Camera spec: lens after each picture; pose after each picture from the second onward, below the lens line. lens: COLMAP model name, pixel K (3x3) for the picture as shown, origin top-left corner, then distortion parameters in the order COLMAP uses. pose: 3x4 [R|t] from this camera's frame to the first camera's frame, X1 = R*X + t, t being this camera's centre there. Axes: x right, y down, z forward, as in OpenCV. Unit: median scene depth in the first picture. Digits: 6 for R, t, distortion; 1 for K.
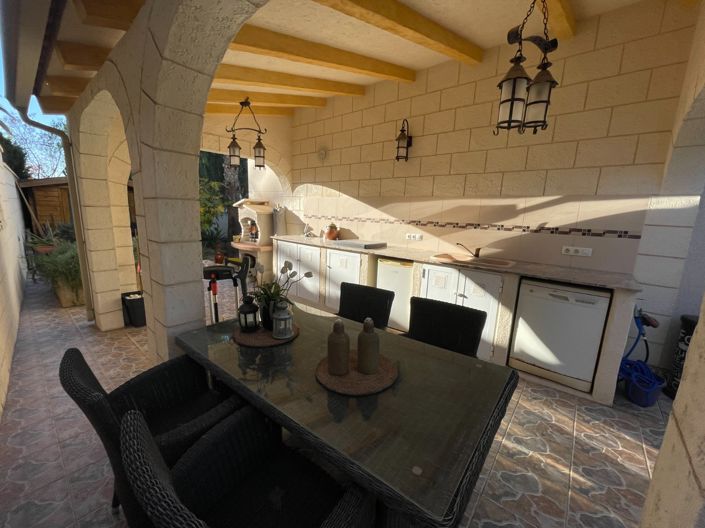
lens RADIAL K [[281.6, 0, 356.4], [0, 281.6, 264.9], [0, 0, 1]] dist [-0.001691, -0.000918]
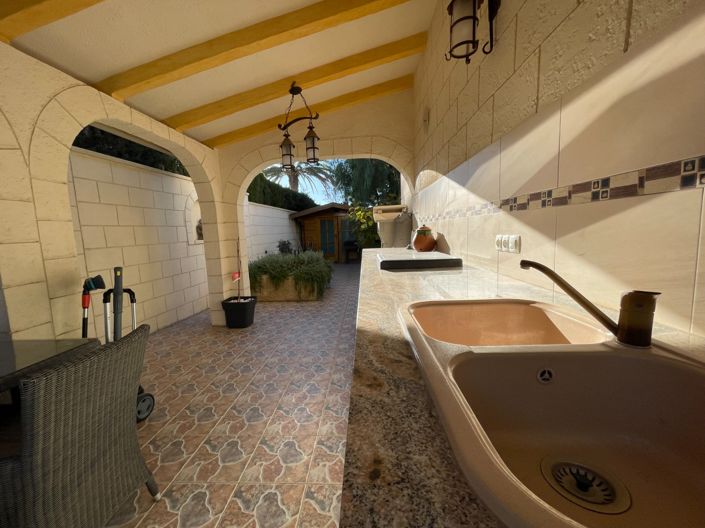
lens RADIAL K [[281.6, 0, 350.7], [0, 281.6, 262.6], [0, 0, 1]] dist [-0.001691, -0.000918]
pose [[0.602396, 0.034533, -0.797450, 0.584106], [-0.088132, 0.995833, -0.023451, -0.073816], [0.793317, 0.084408, 0.602929, 0.959698]]
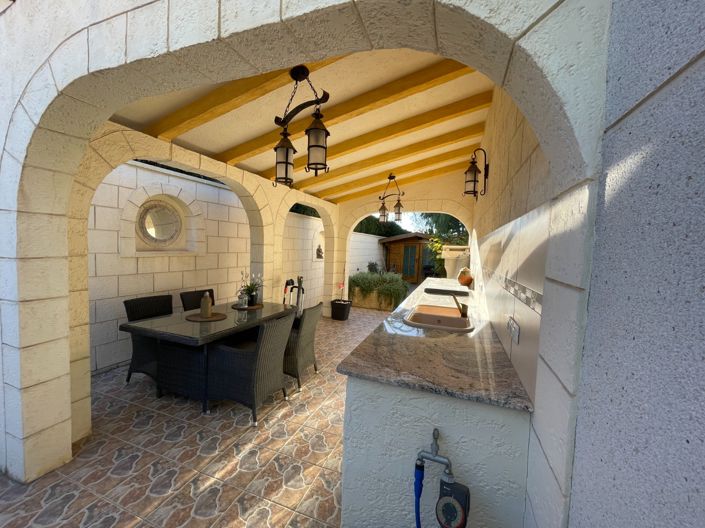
lens RADIAL K [[281.6, 0, 351.2], [0, 281.6, 266.4], [0, 0, 1]] dist [-0.001691, -0.000918]
pose [[0.341156, 0.044270, -0.938963, 1.253516], [-0.200594, 0.979310, -0.026710, -0.096991], [0.918354, 0.197463, 0.342978, 0.612766]]
